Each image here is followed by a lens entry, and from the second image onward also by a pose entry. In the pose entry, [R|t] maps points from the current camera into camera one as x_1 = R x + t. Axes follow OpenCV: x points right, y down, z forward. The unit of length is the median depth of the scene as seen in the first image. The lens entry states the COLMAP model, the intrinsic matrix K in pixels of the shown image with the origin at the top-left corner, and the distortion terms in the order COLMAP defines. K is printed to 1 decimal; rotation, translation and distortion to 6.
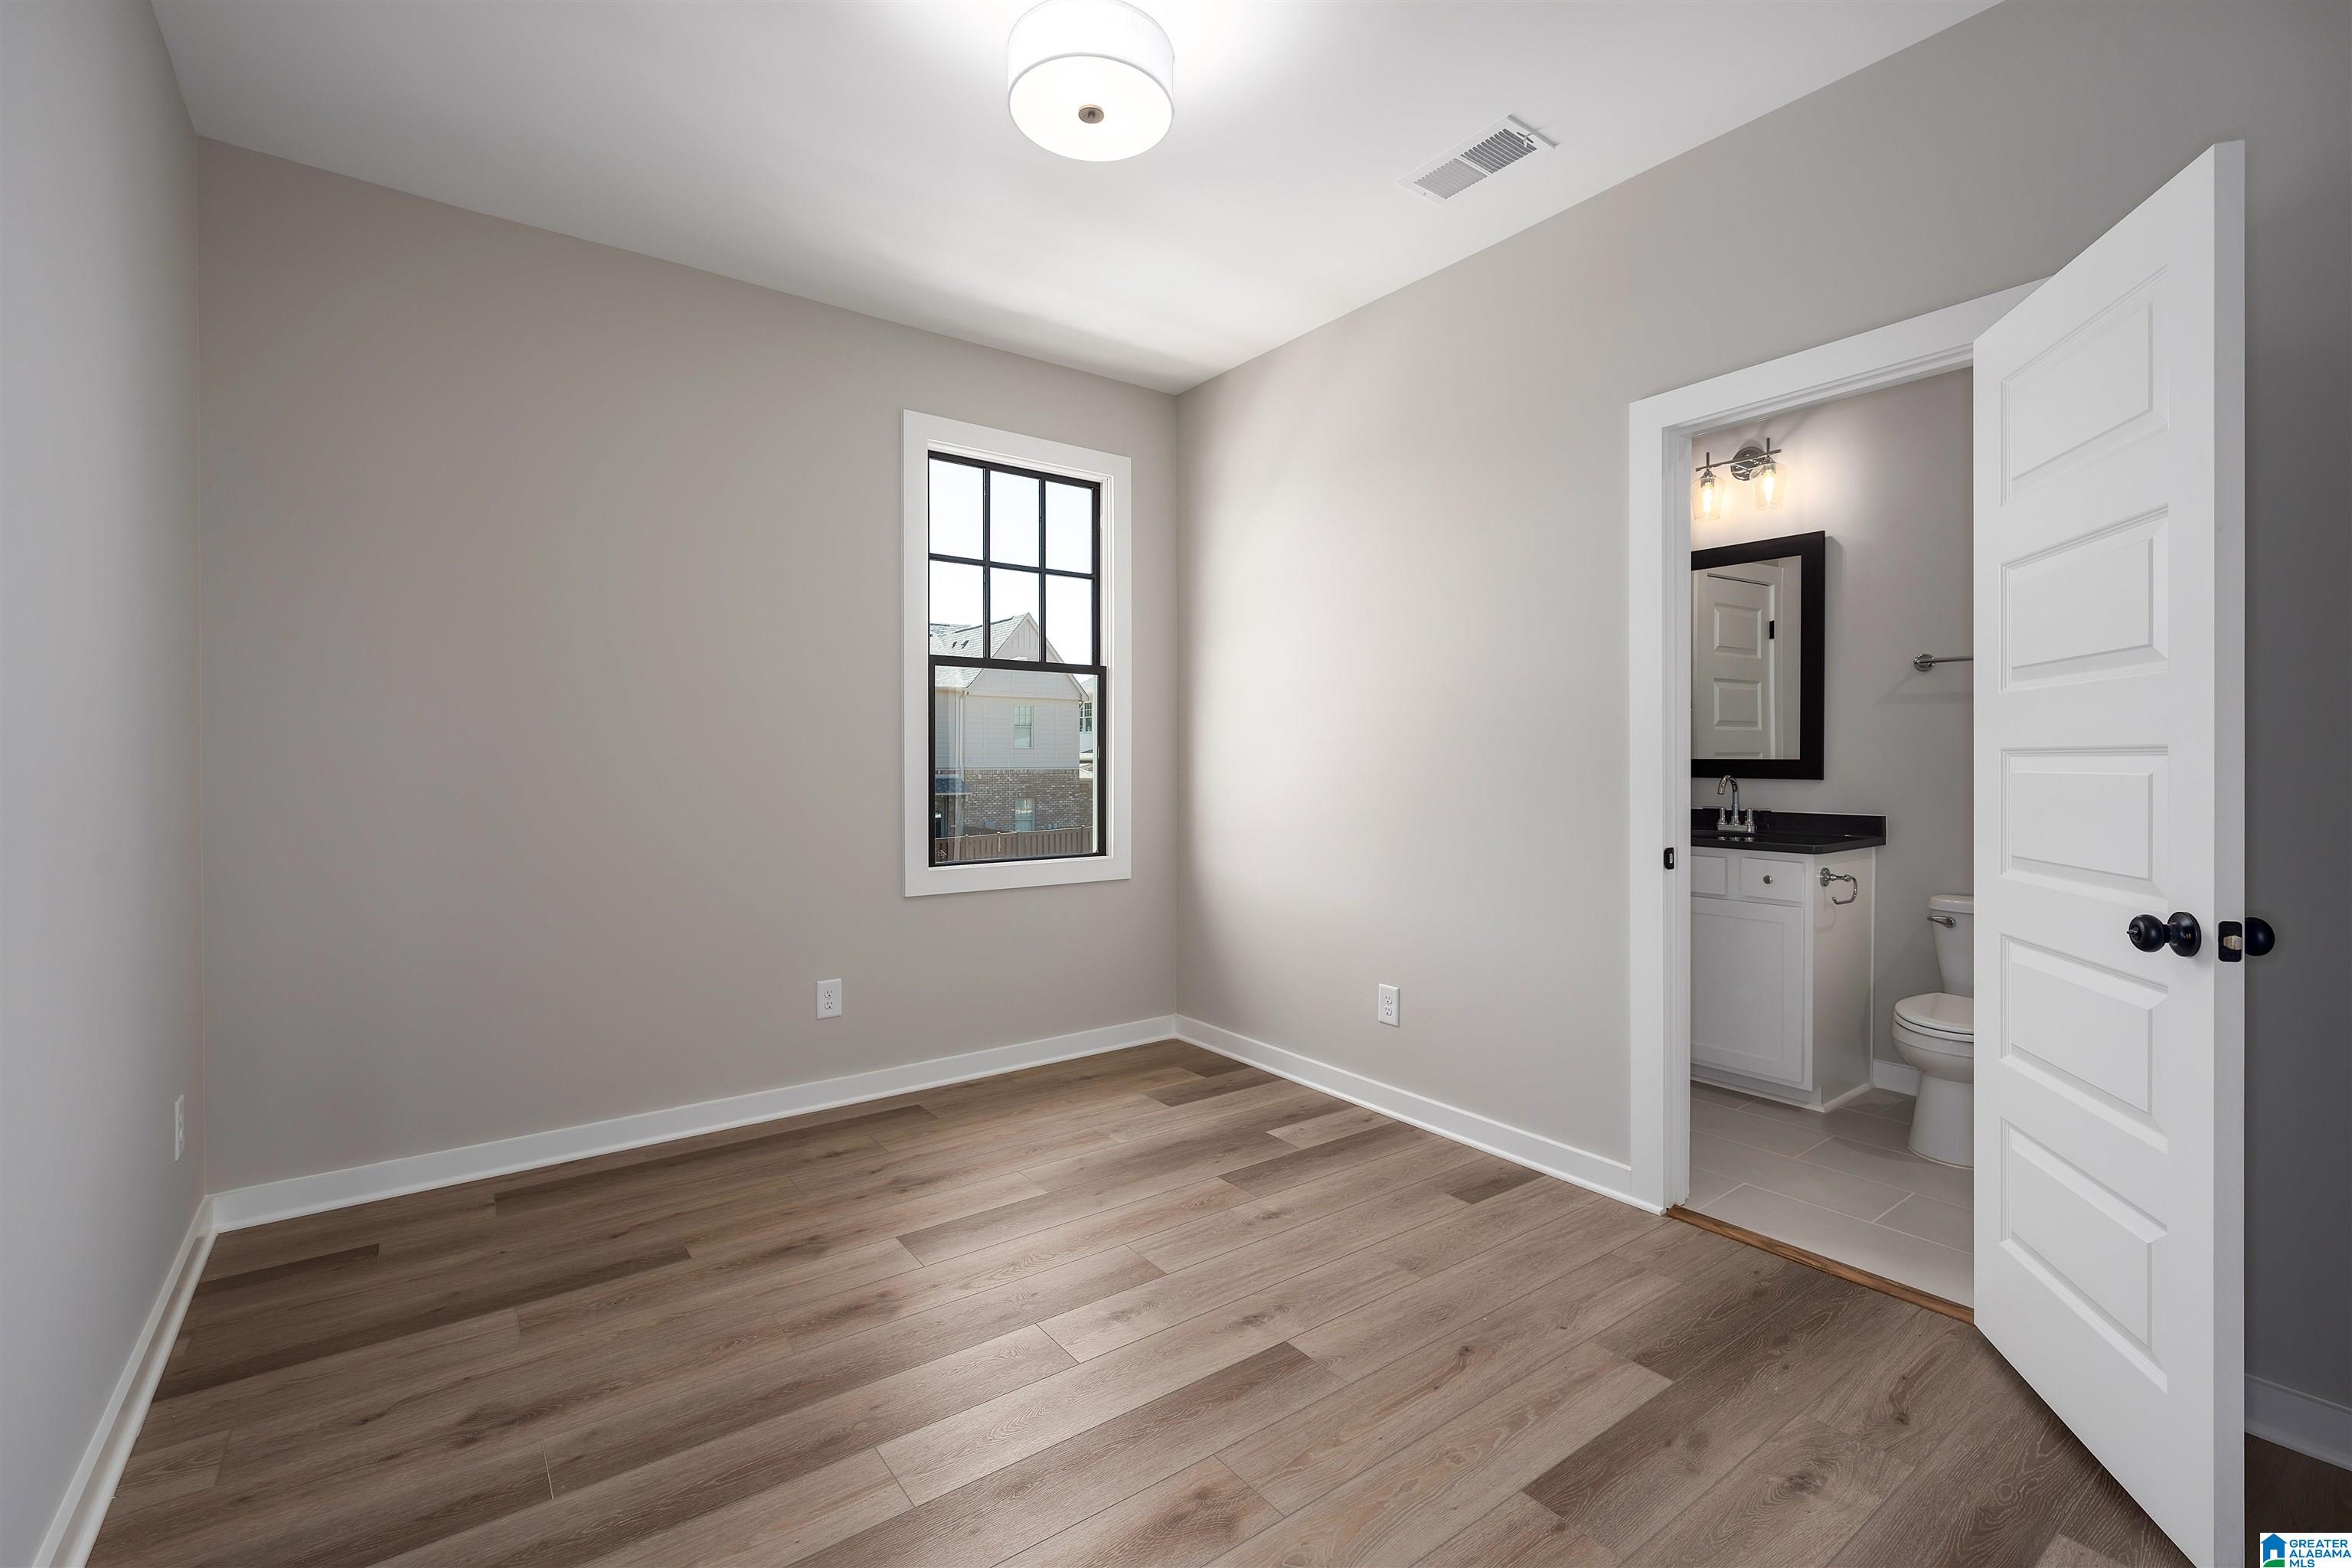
lens RADIAL K [[1077.4, 0, 1176.5], [0, 1077.4, 760.4], [0, 0, 1]] dist [0.003067, -0.000532]
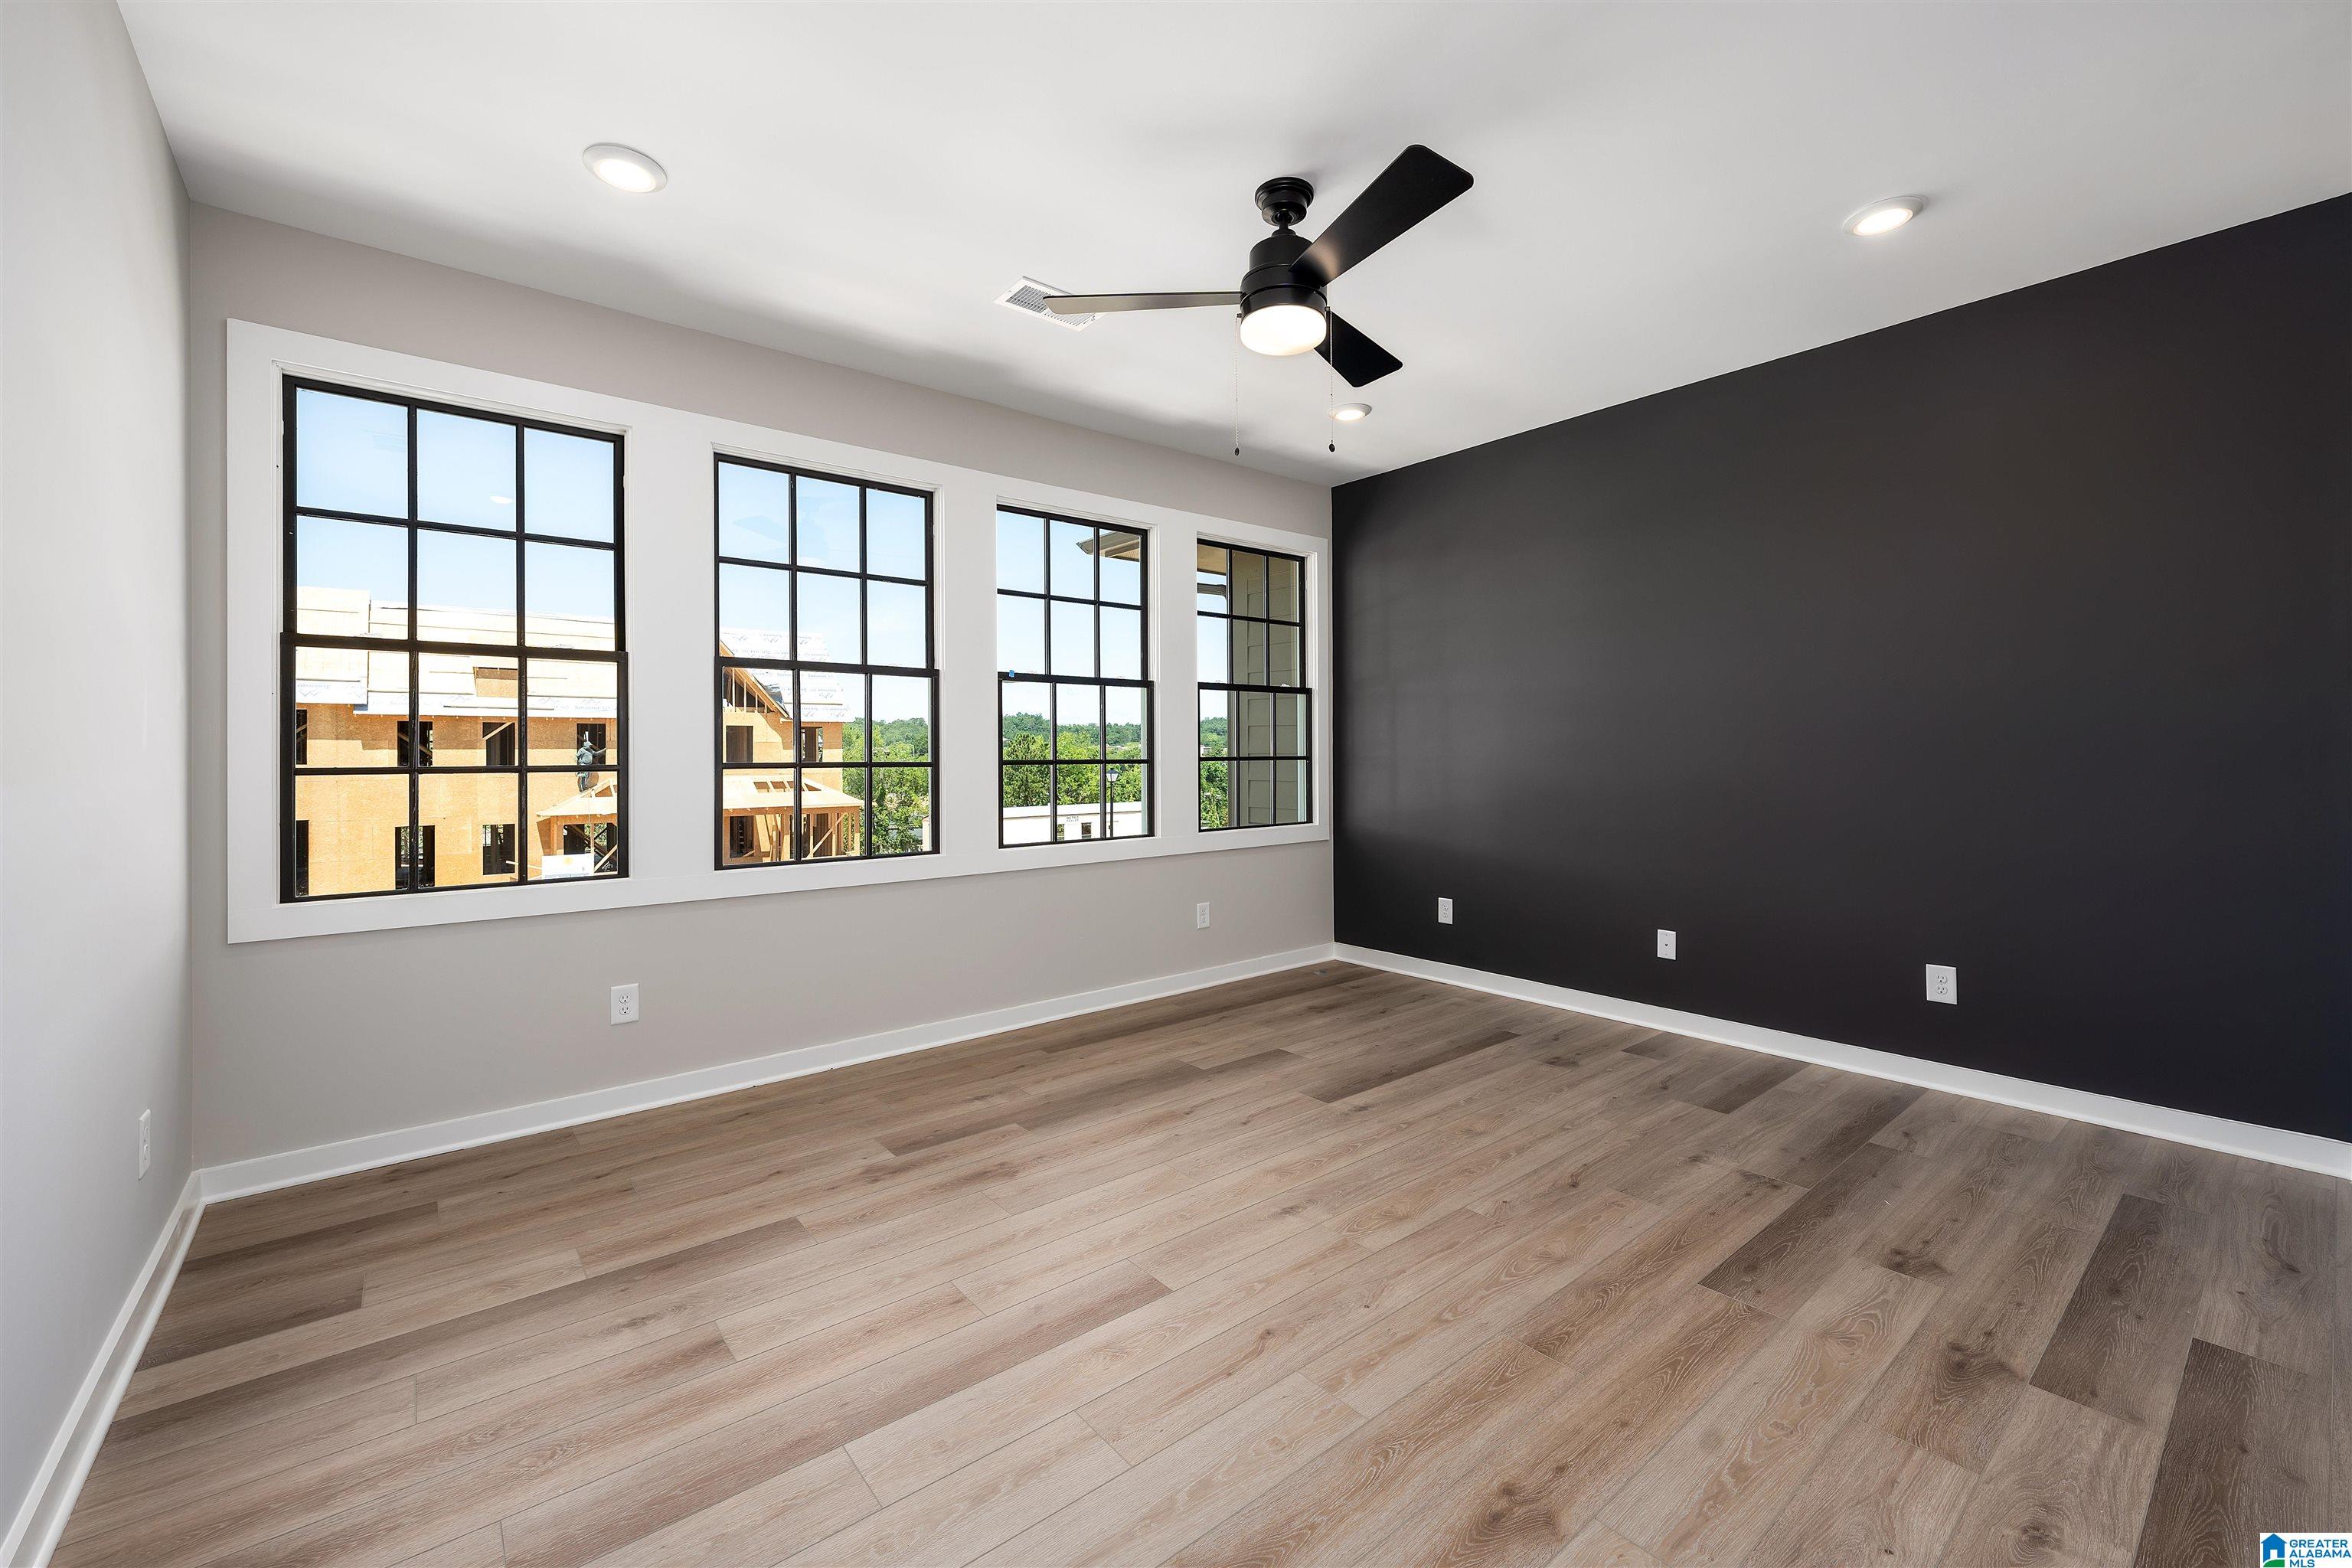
lens RADIAL K [[935.4, 0, 1180.7], [0, 935.4, 770.4], [0, 0, 1]] dist [0.000328, 0.000524]
pose [[0.999396, -0.011921, 0.032630, 0.144588], [0.011575, 0.999875, 0.010792, 0.001061], [-0.032754, -0.010408, 0.999409, 0.104842]]
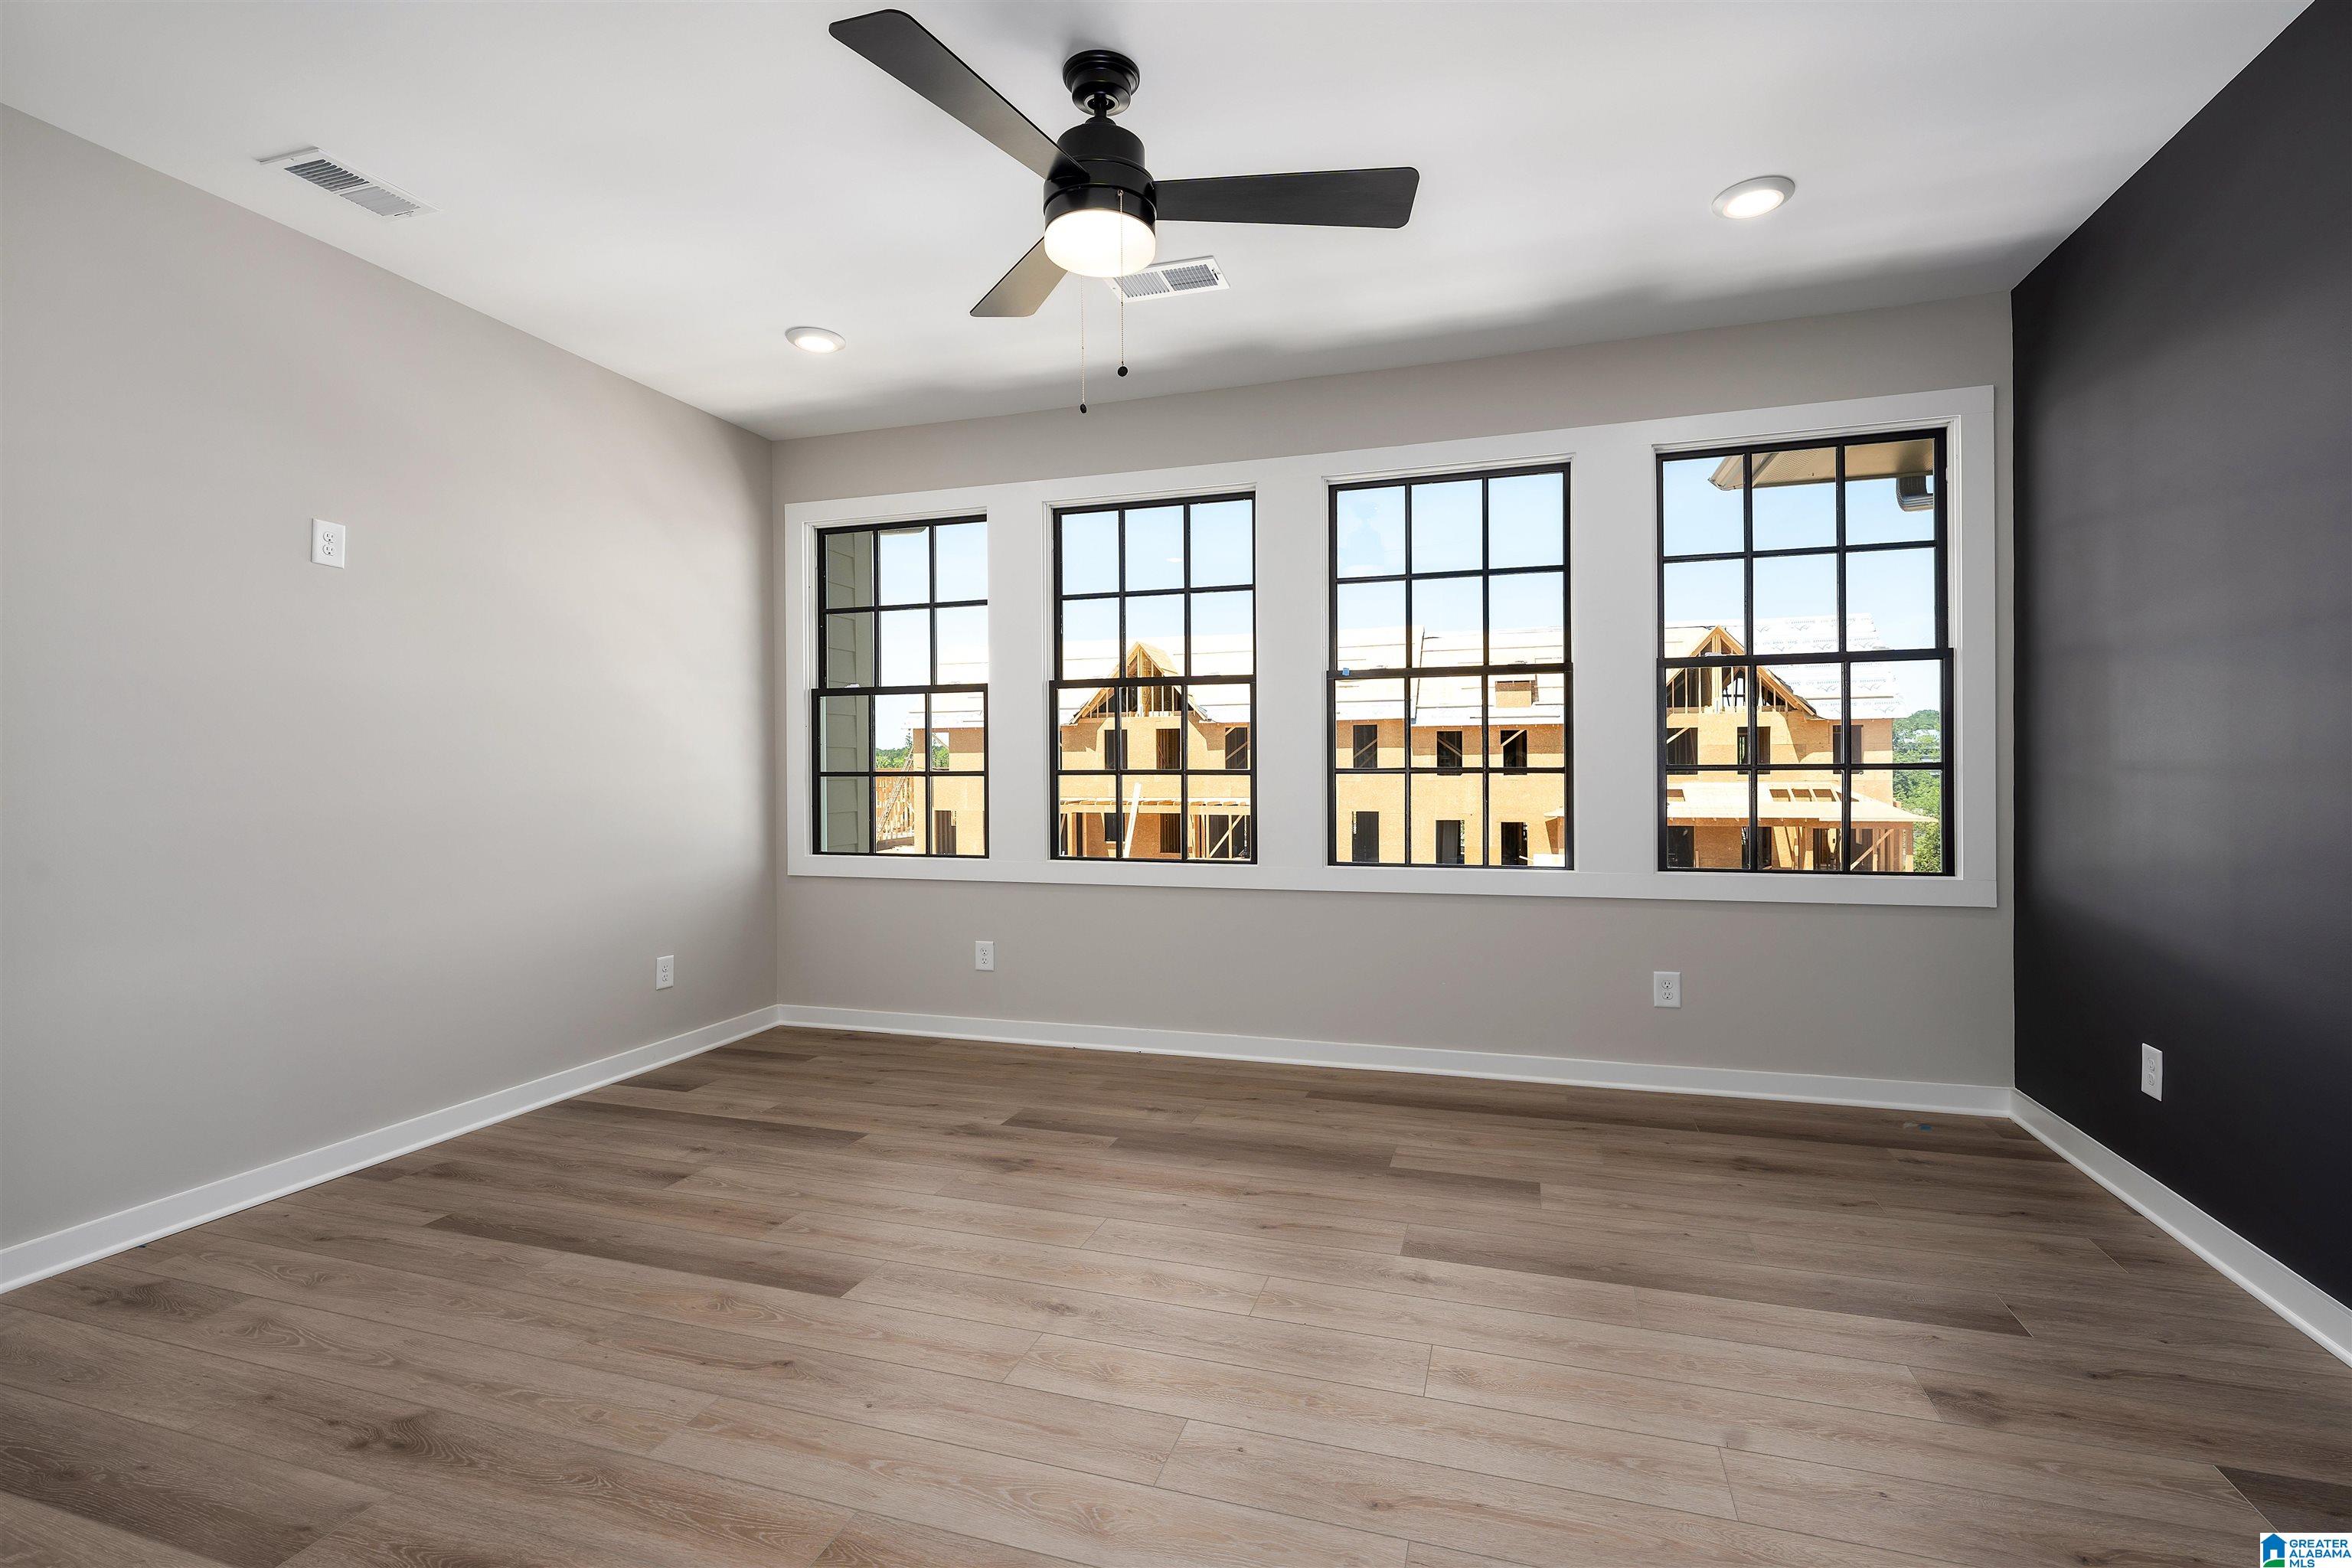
lens RADIAL K [[982.6, 0, 1176.4], [0, 982.6, 782.1], [0, 0, 1]] dist [-0.003171, 0.000434]
pose [[0.607370, 0.006345, -0.794394, 0.648984], [0.002002, 0.999953, 0.009517, 0.002953], [0.794417, -0.007371, 0.607328, 0.409638]]
